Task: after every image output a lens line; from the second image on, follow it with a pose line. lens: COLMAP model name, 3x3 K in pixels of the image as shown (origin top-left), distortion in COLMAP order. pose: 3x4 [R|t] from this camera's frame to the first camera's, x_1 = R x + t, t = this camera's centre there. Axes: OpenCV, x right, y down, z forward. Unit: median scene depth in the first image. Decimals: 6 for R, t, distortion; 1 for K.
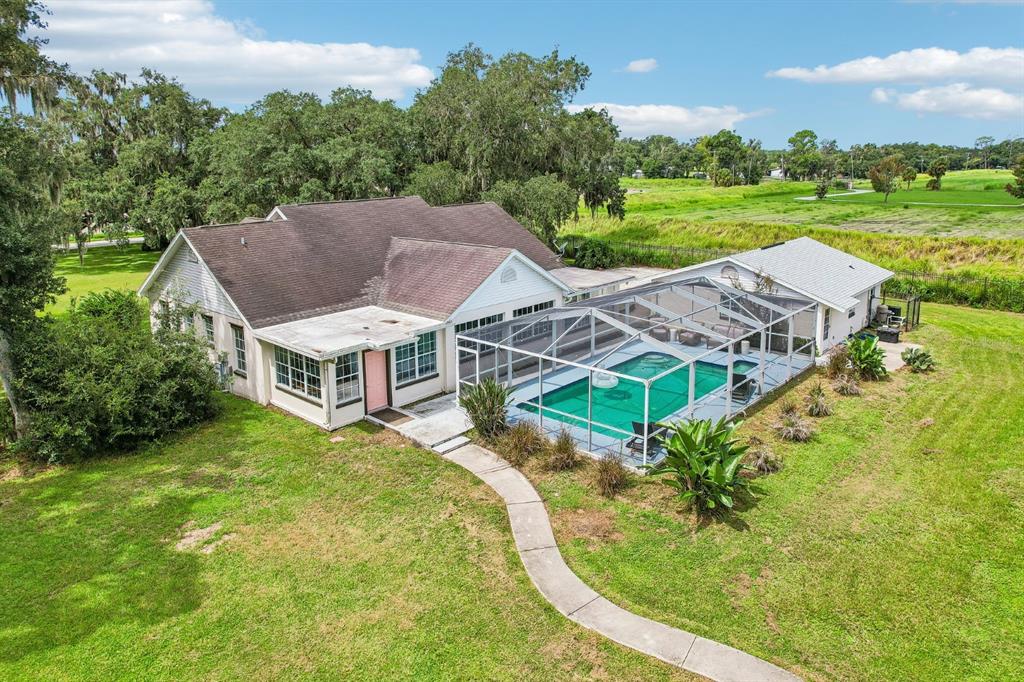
lens RADIAL K [[683.4, 0, 512.8], [0, 683.4, 317.8], [0, 0, 1]] dist [-0.074318, 0.074168]
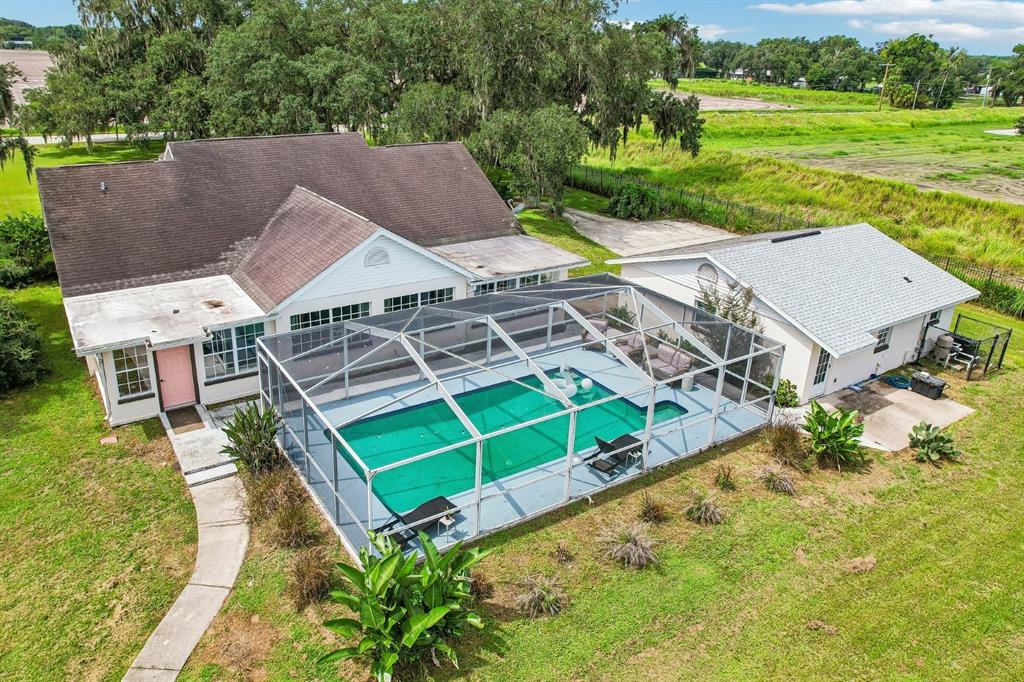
lens RADIAL K [[683.4, 0, 512.8], [0, 683.4, 317.8], [0, 0, 1]] dist [-0.074318, 0.074168]
pose [[0.962129, 0.143219, -0.231940, 0.270420], [-0.103671, 0.979171, 0.174574, -0.116896], [0.252111, -0.143917, 0.956937, 0.199852]]
